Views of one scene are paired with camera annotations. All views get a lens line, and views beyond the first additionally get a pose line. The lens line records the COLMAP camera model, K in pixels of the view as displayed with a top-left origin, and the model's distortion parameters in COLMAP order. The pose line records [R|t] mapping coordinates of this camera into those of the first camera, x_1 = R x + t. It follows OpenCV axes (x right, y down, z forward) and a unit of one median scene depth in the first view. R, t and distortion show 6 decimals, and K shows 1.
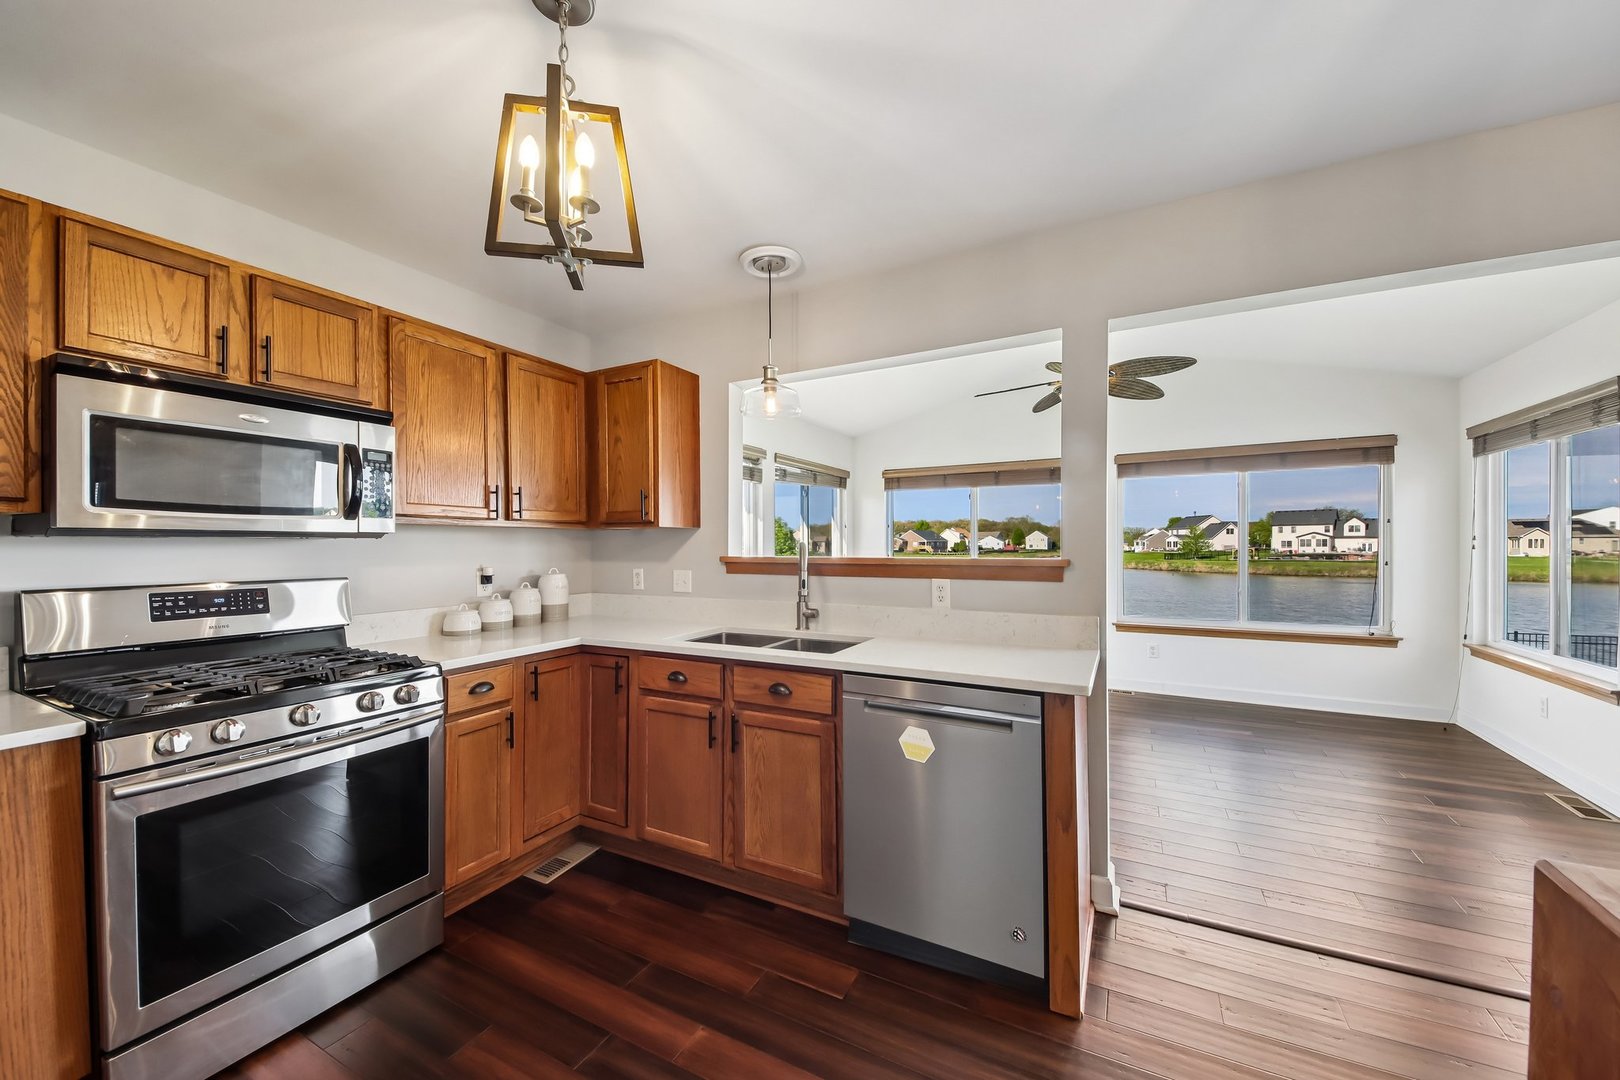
lens RADIAL K [[601.6, 0, 801.0], [0, 601.6, 553.6], [0, 0, 1]] dist [-0.007662, -0.004460]
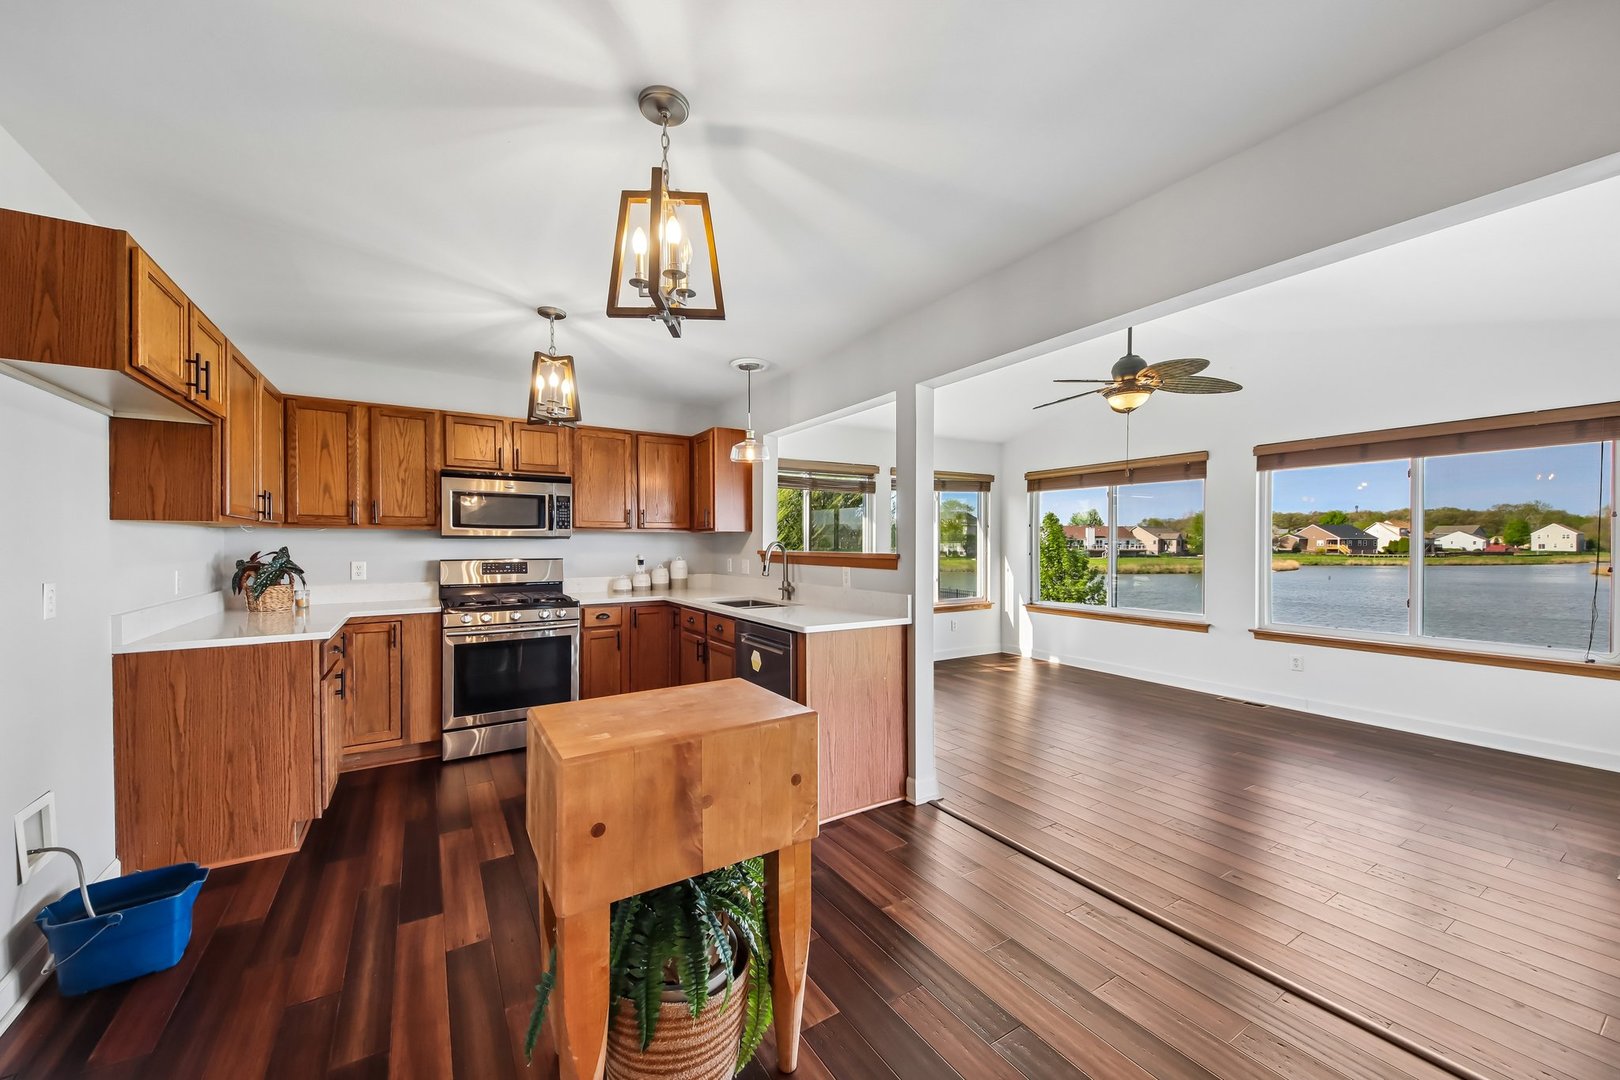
lens RADIAL K [[601.6, 0, 801.3], [0, 601.6, 546.6], [0, 0, 1]] dist [-0.007662, -0.004460]
pose [[0.871275, 0.006552, -0.490751, 0.675254], [-0.009604, 0.999947, -0.003701, -0.000817], [0.490701, 0.007937, 0.871292, -0.257441]]
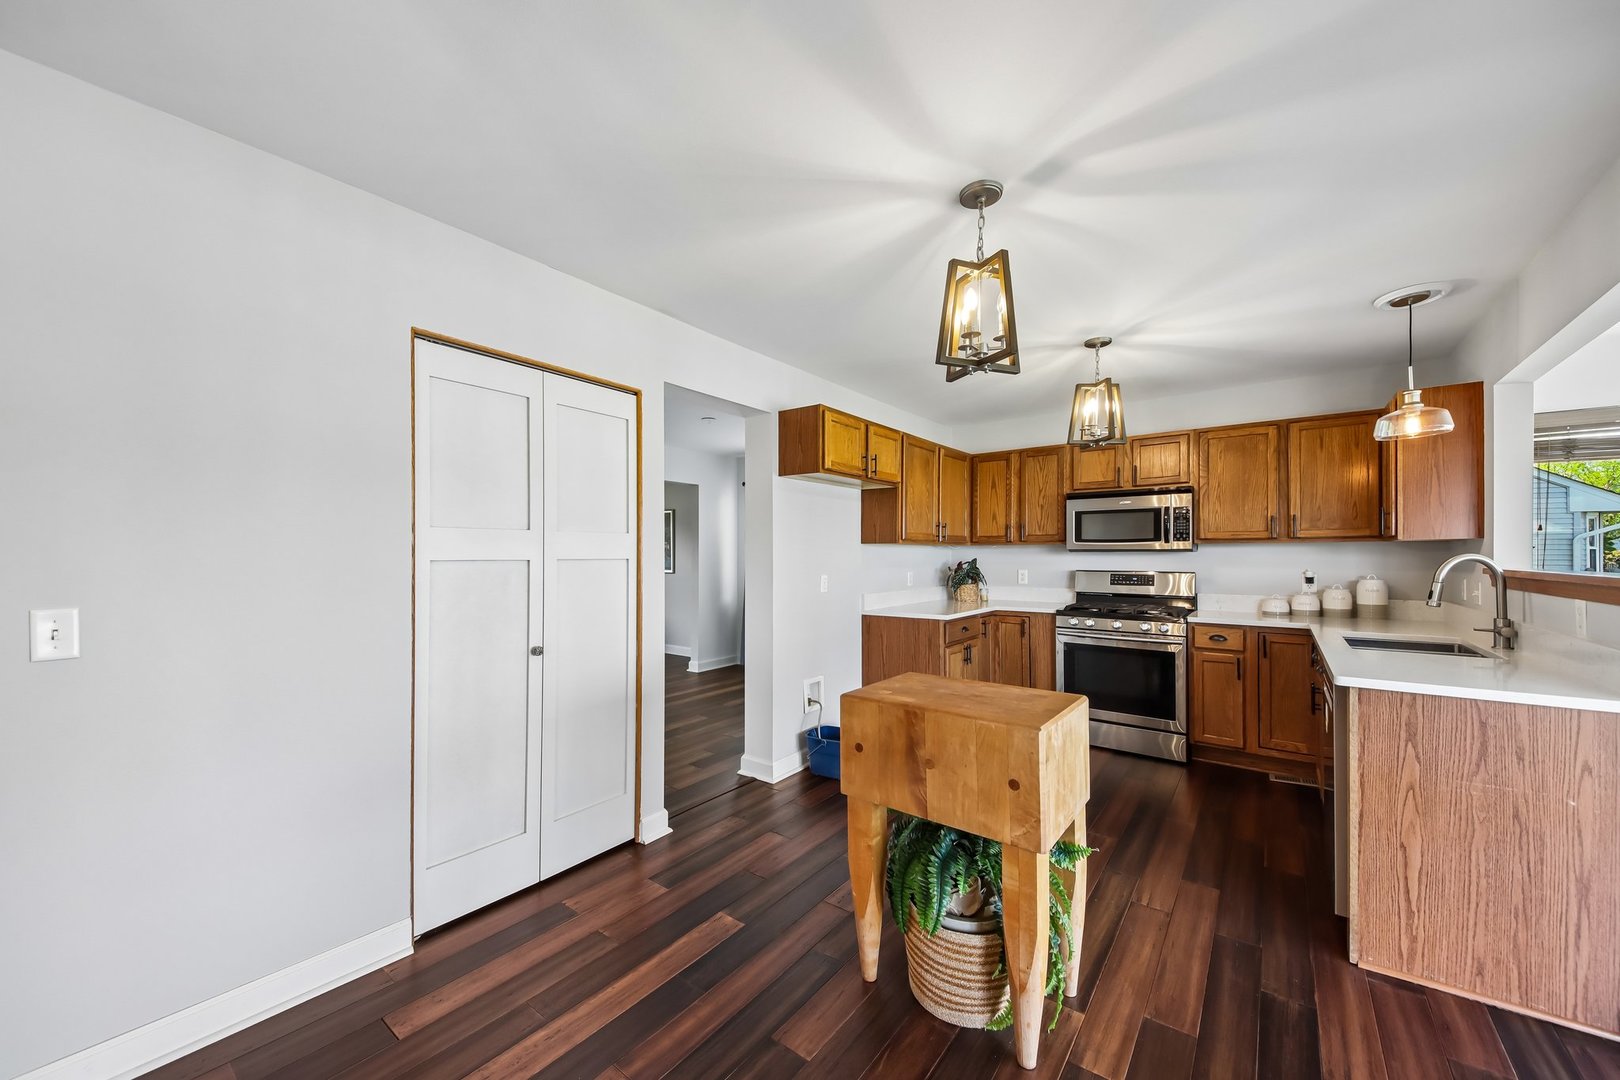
lens RADIAL K [[601.6, 0, 796.6], [0, 601.6, 545.3], [0, 0, 1]] dist [-0.007662, -0.004460]
pose [[-0.229015, -0.011477, -0.973355, 0.997789], [-0.012049, 0.999887, -0.008955, -0.010202], [0.973348, 0.009678, -0.229128, 0.148507]]
